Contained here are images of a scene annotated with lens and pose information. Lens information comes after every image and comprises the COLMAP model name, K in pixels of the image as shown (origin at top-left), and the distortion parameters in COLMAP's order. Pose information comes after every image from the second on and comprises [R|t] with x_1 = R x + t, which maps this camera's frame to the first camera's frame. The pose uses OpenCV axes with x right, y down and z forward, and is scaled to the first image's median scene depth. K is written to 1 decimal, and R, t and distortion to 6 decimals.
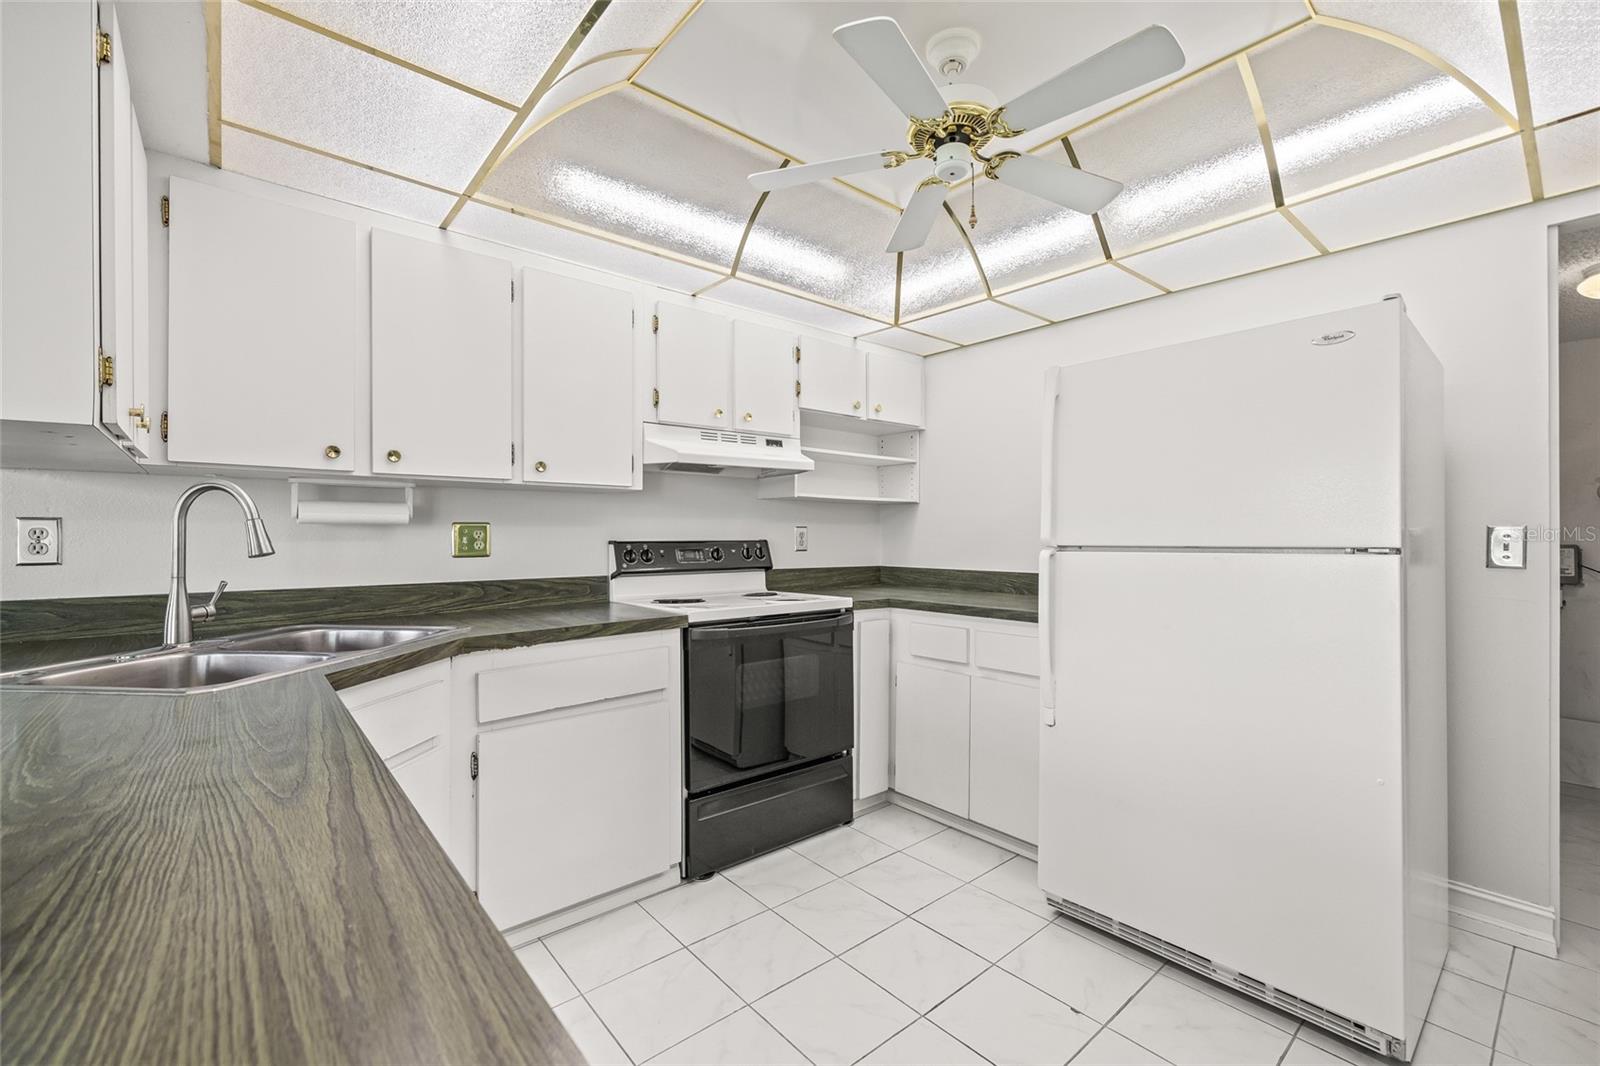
lens RADIAL K [[675.5, 0, 800.0], [0, 675.5, 533.0], [0, 0, 1]] dist [0.000002, 0.000000]
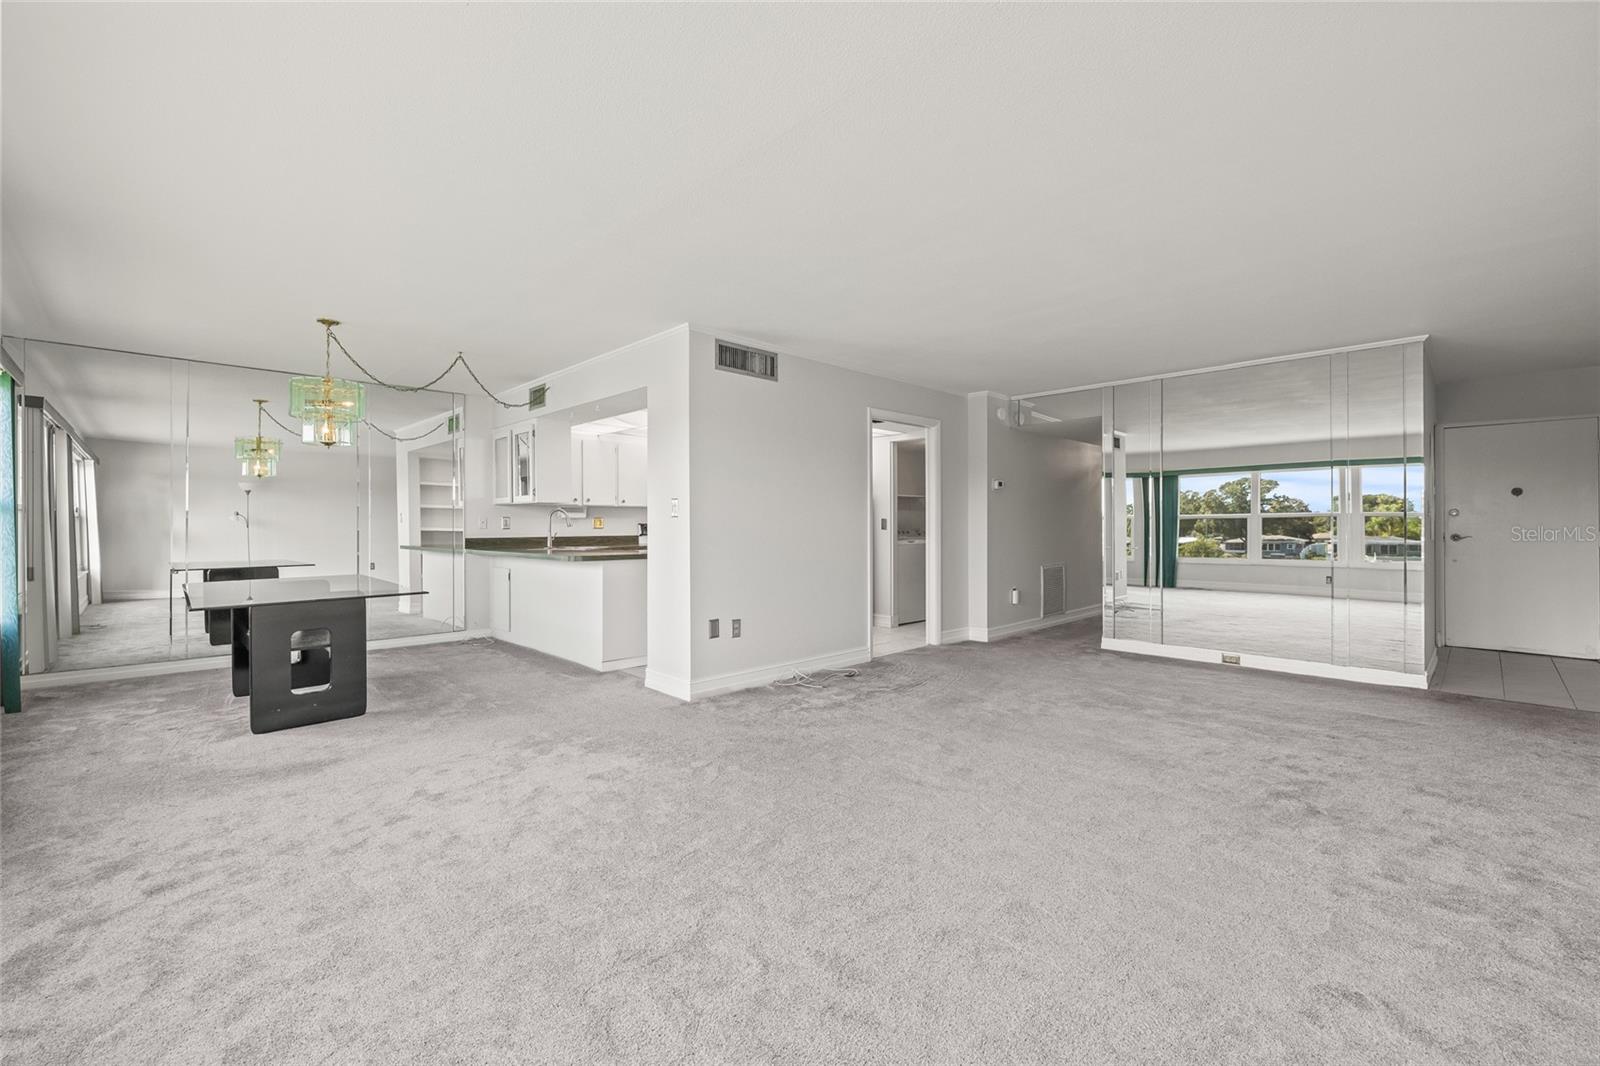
lens RADIAL K [[674.4, 0, 796.5], [0, 674.4, 519.3], [0, 0, 1]] dist [-0.000416, -0.000029]
pose [[0.997950, -0.003545, 0.063899, 0.263311], [0.003372, 0.999990, 0.002810, -0.015130], [-0.063908, -0.002589, 0.997952, -2.423481]]
